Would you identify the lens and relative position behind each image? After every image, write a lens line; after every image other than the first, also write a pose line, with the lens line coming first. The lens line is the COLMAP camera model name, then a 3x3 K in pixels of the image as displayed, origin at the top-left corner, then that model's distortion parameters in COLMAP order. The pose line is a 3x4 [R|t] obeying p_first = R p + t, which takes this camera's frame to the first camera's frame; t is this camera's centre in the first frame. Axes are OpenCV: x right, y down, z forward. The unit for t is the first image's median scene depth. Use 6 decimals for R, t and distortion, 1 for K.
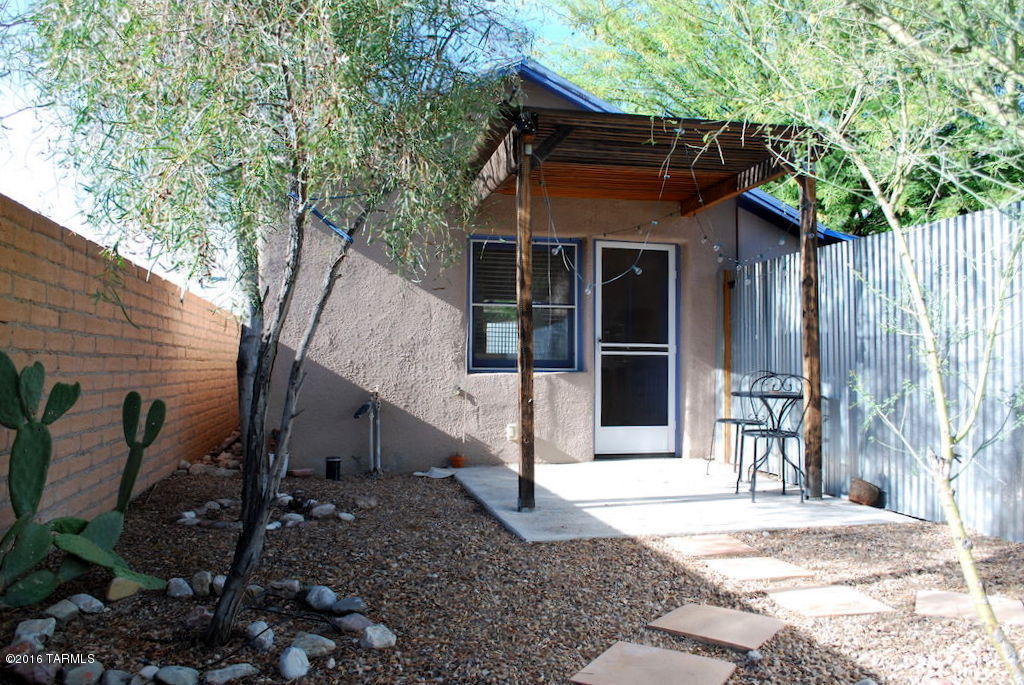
lens RADIAL K [[849.4, 0, 512.0], [0, 849.4, 342.5], [0, 0, 1]] dist [-0.075875, 0.005800]
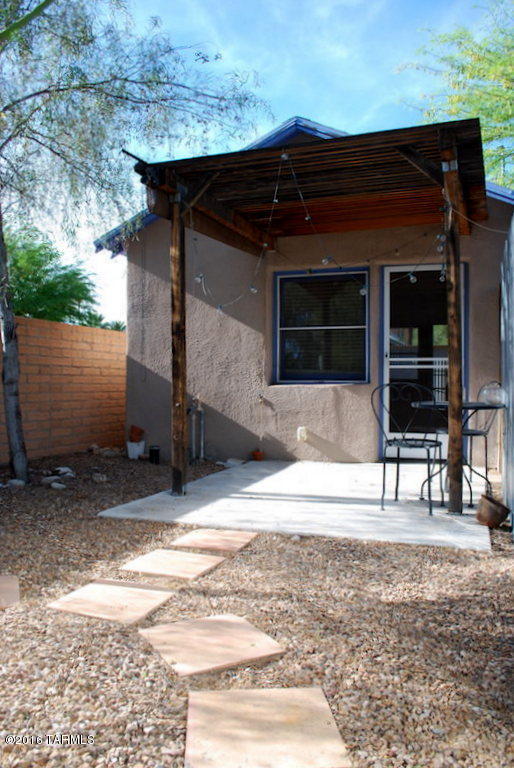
lens RADIAL K [[637.1, 0, 257.0], [0, 637.1, 384.0], [0, 0, 1]] dist [-0.075875, 0.005800]
pose [[0.834573, -0.002661, -0.550891, 0.447059], [0.016518, 0.999660, 0.020195, 0.016146], [0.550649, -0.025954, 0.834333, 0.219966]]
